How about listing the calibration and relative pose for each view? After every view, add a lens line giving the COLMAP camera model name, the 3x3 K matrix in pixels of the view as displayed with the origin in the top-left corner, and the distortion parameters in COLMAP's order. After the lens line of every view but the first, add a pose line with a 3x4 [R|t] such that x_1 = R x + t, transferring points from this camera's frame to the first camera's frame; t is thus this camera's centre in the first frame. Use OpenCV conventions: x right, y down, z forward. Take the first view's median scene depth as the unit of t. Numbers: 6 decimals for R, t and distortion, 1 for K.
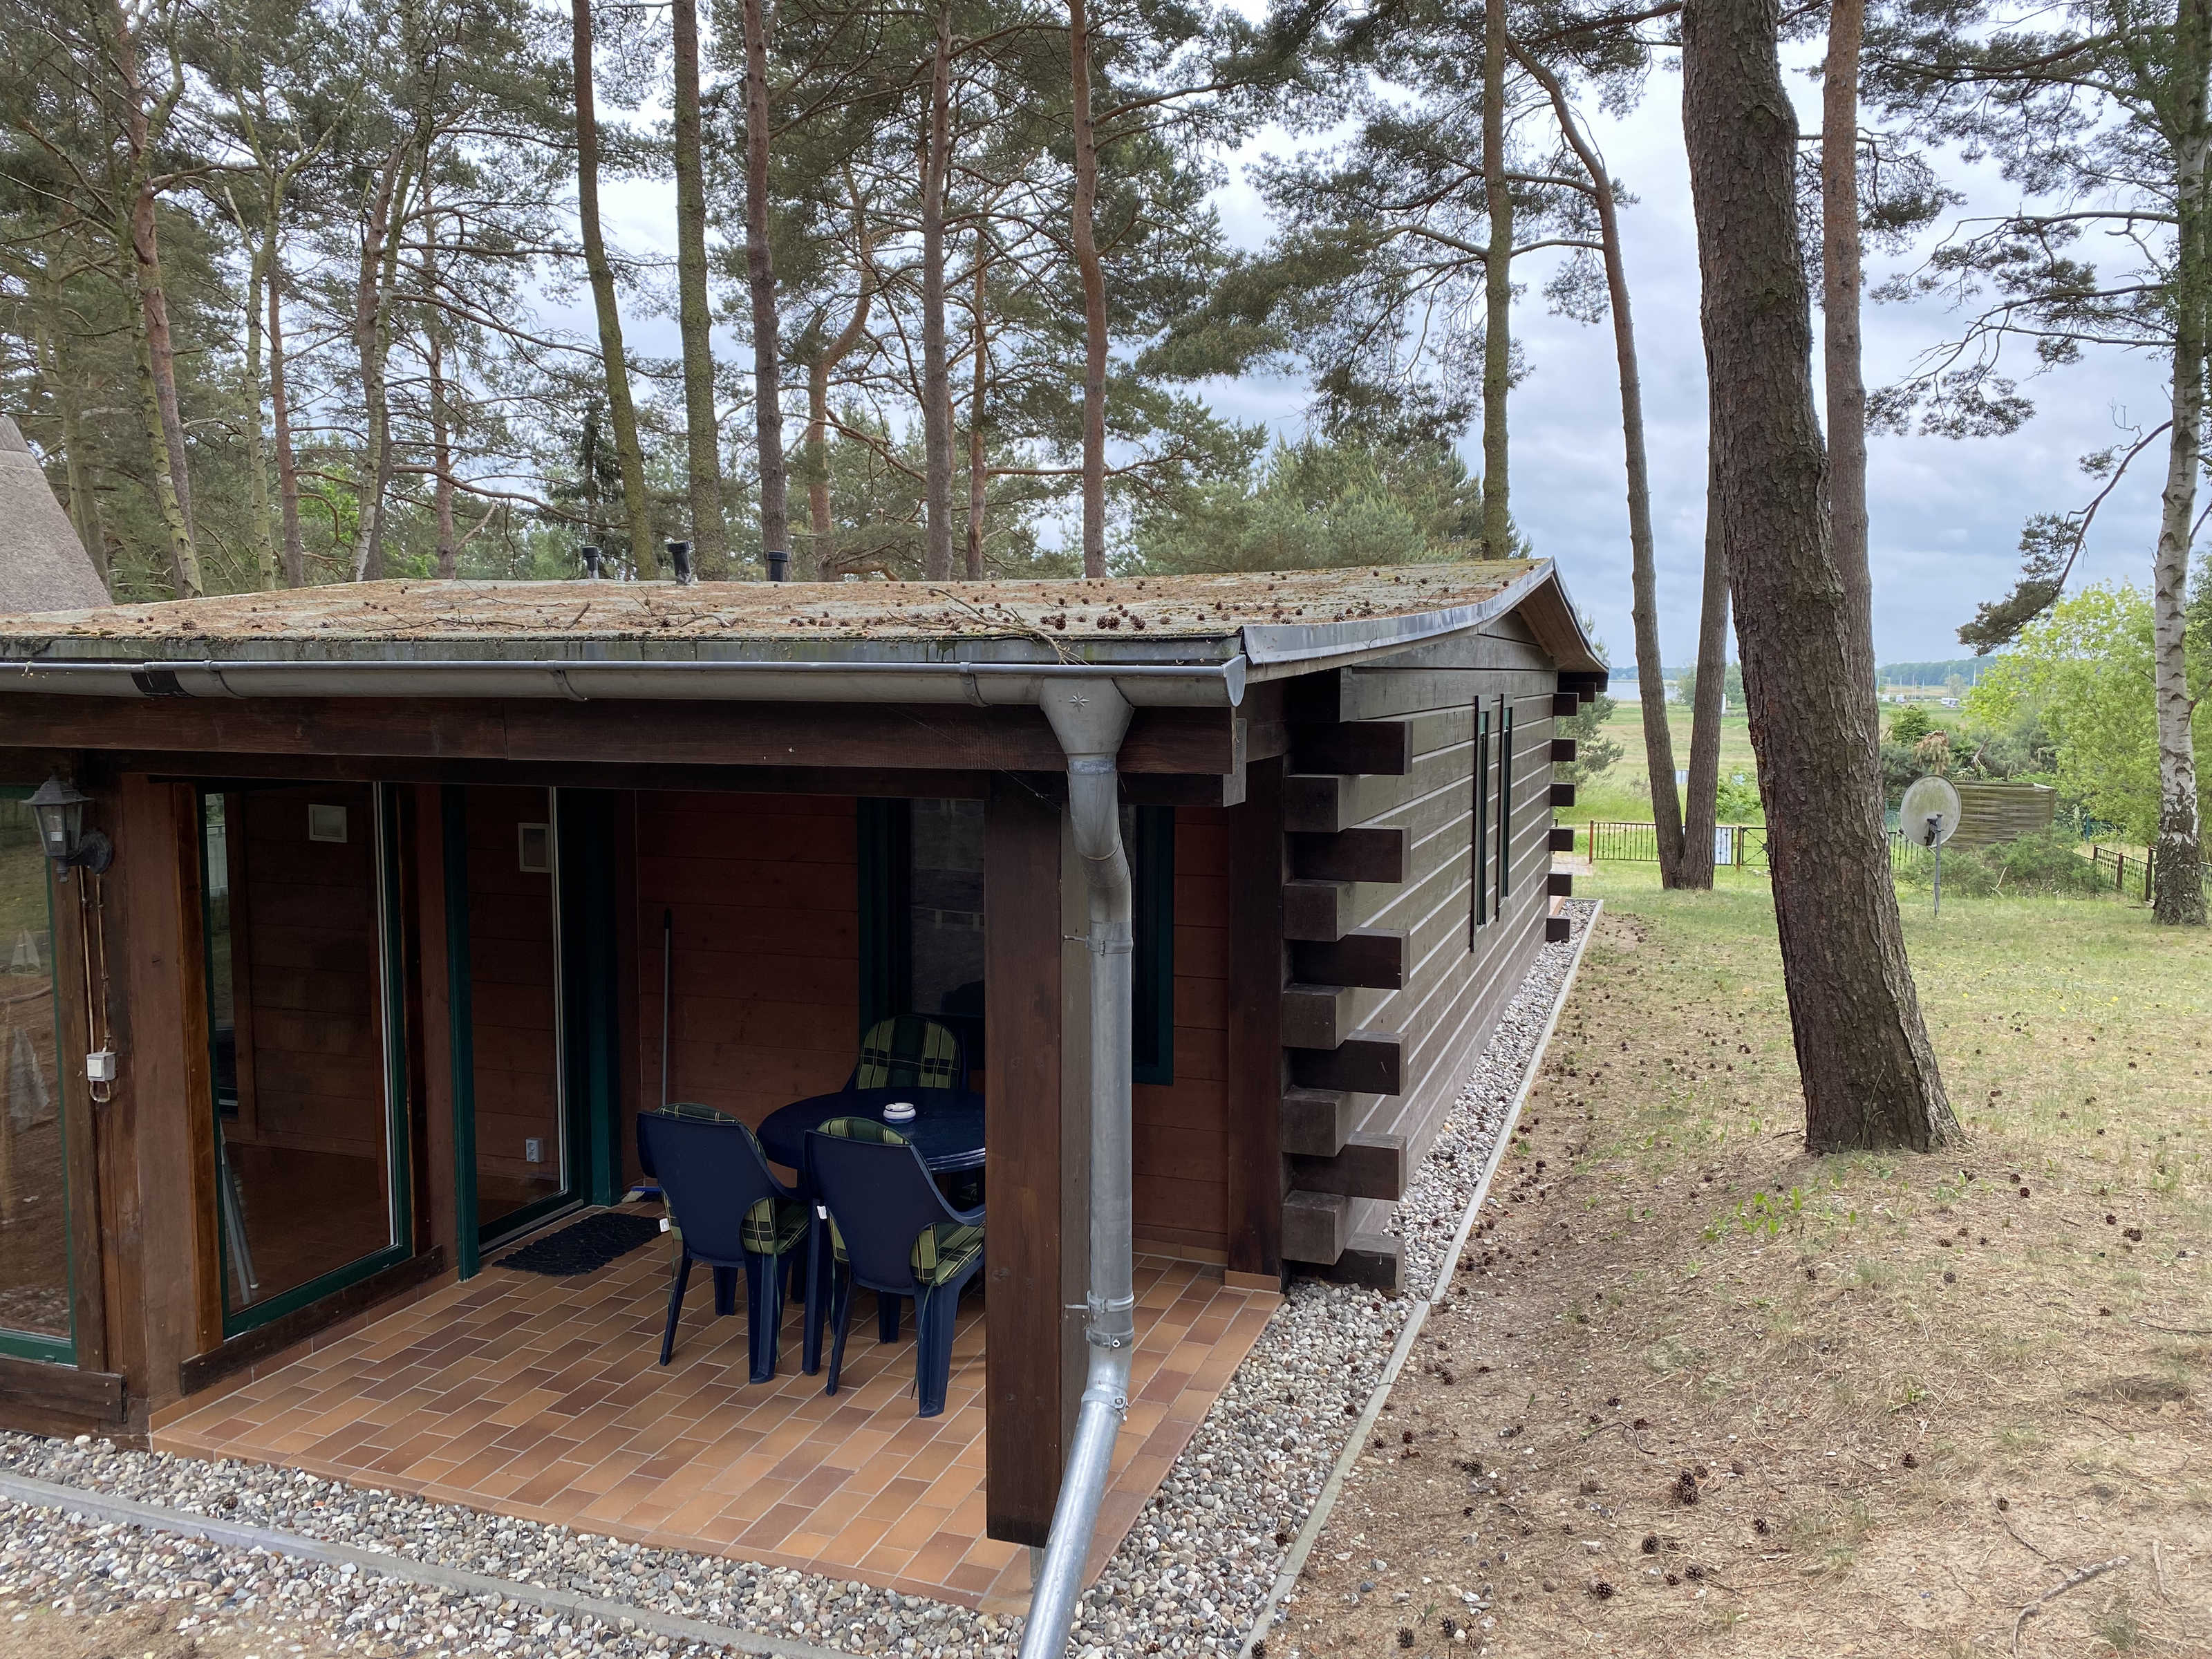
lens RADIAL K [[1680.4, 0, 1106.0], [0, 1680.4, 829.5], [0, 0, 1]] dist [0.005207, 0.001019]
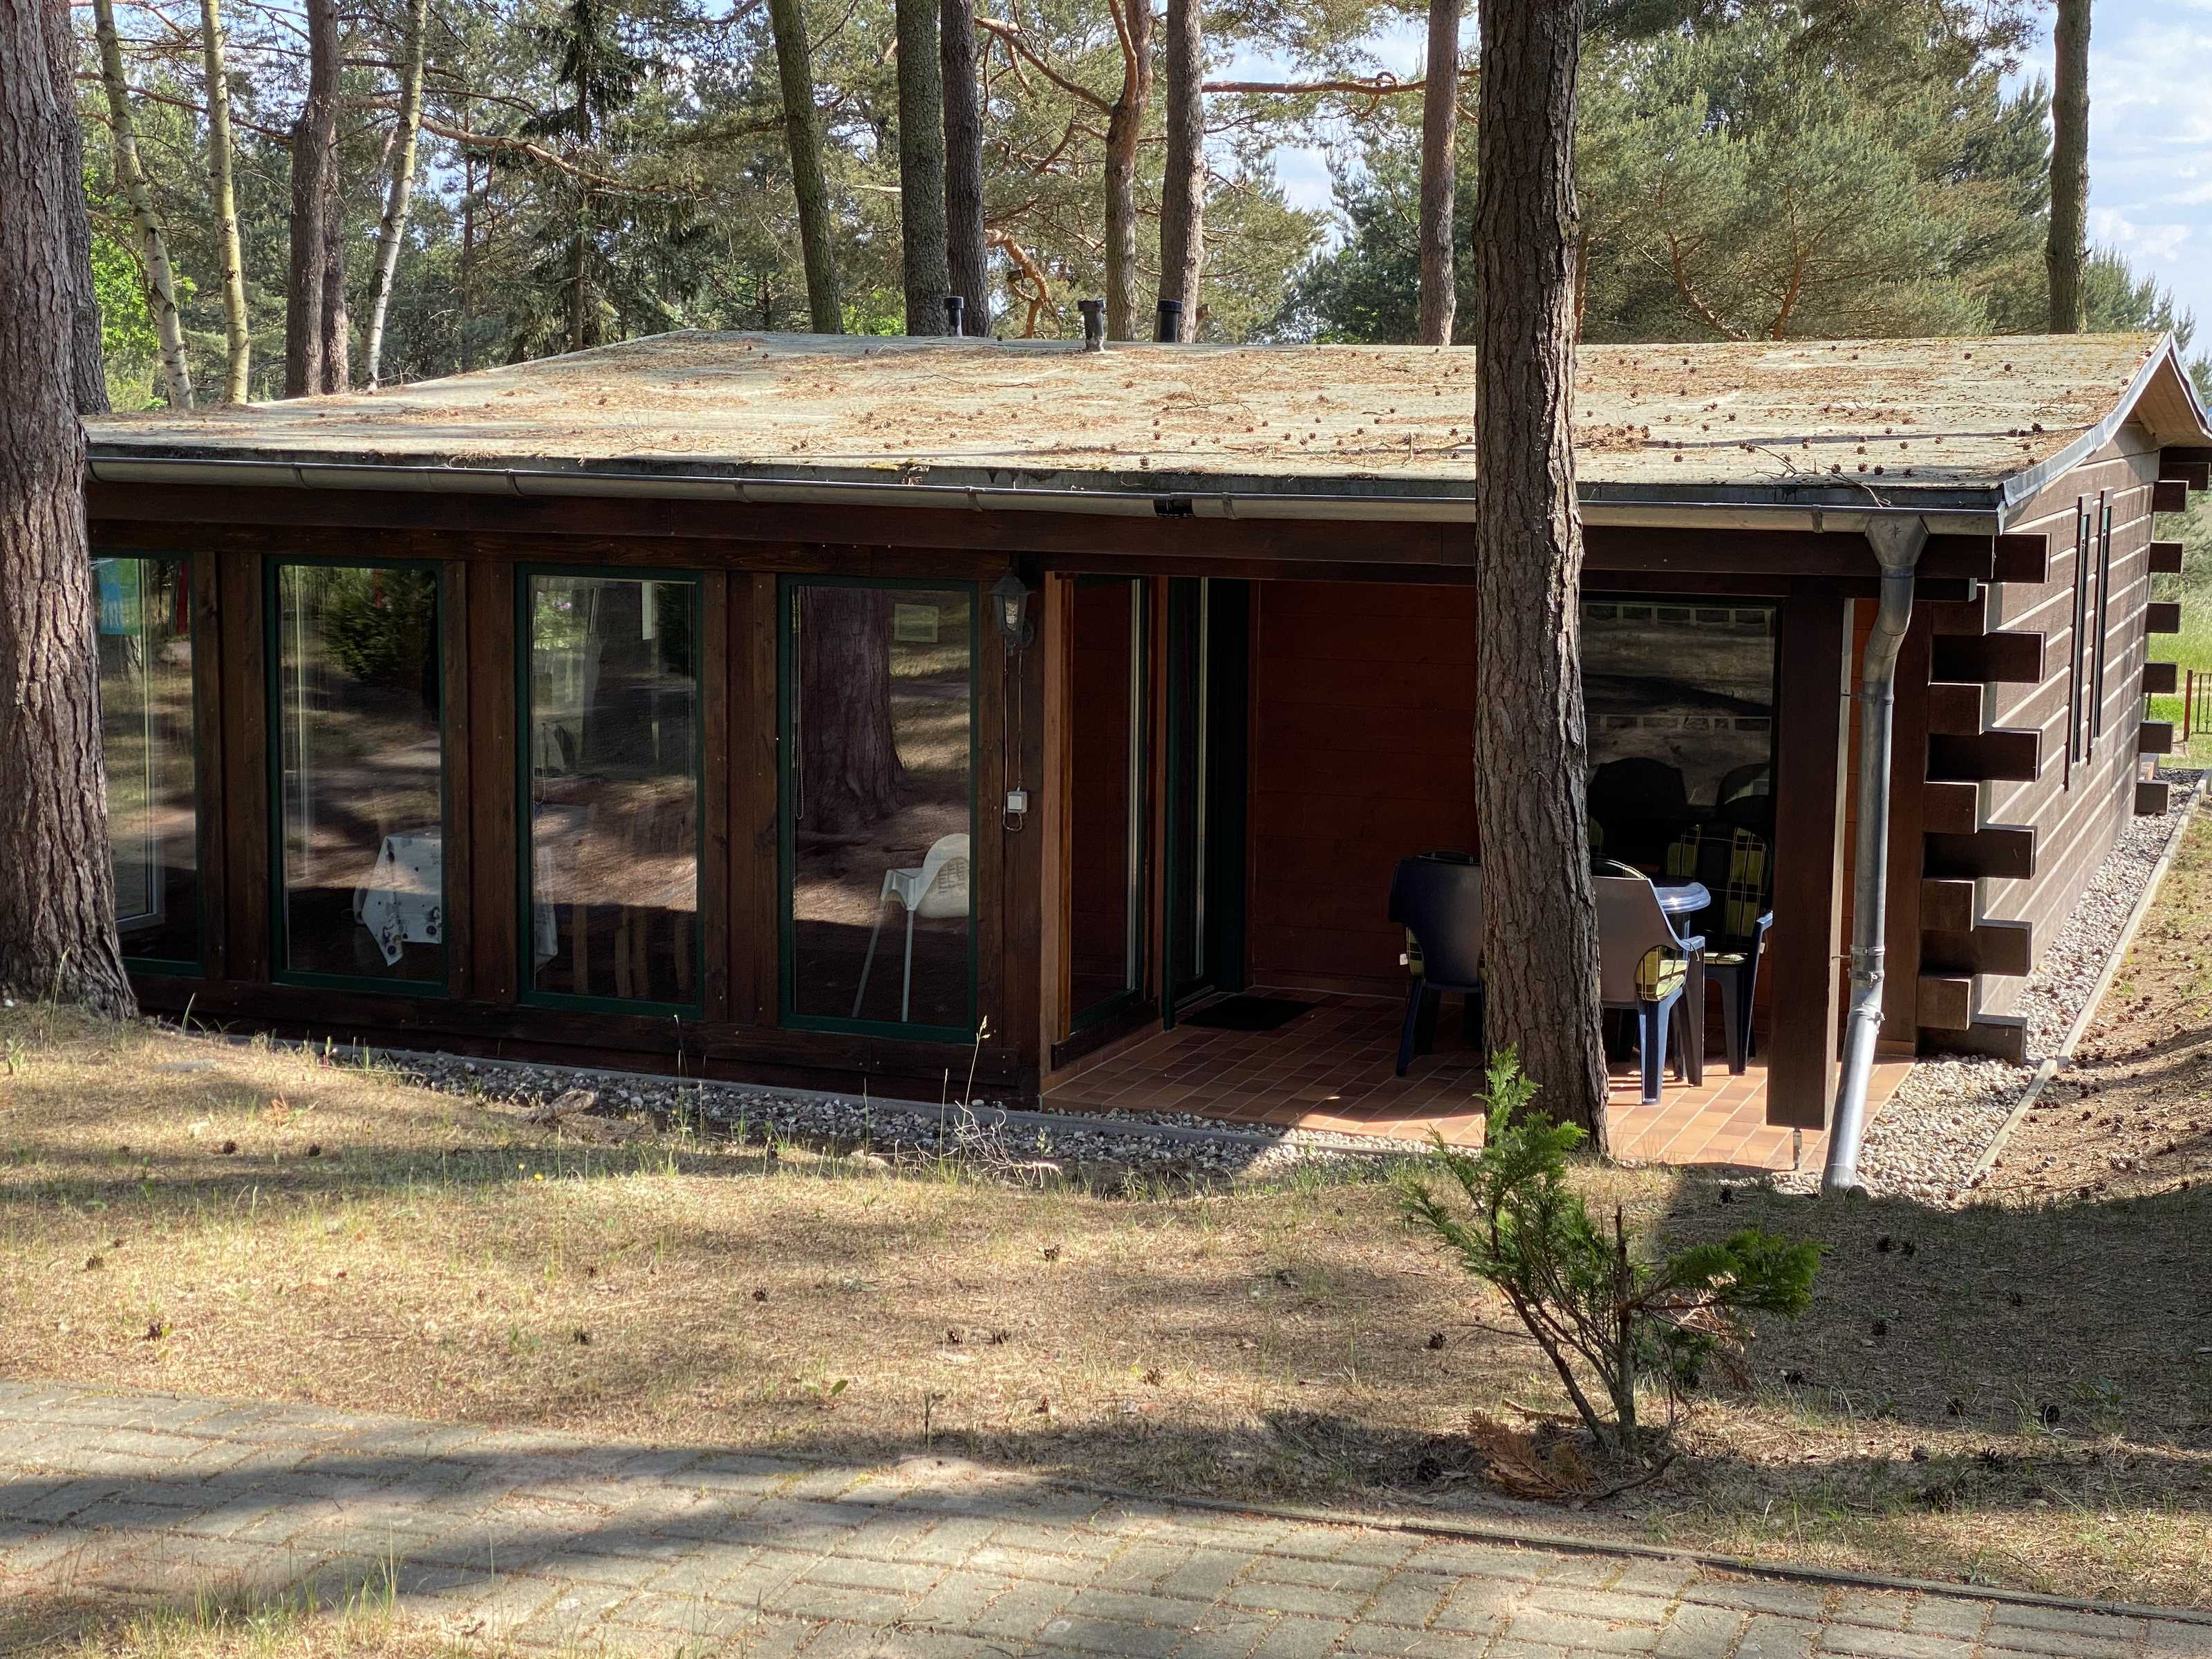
lens RADIAL K [[3357.1, 0, 1106.0], [0, 3357.1, 829.5], [0, 0, 1]] dist [0.267340, -1.216276]
pose [[0.999627, 0.015043, -0.022785, -0.251813], [-0.014148, 0.999142, 0.038914, 0.033119], [0.023351, -0.038577, 0.998983, -0.816929]]
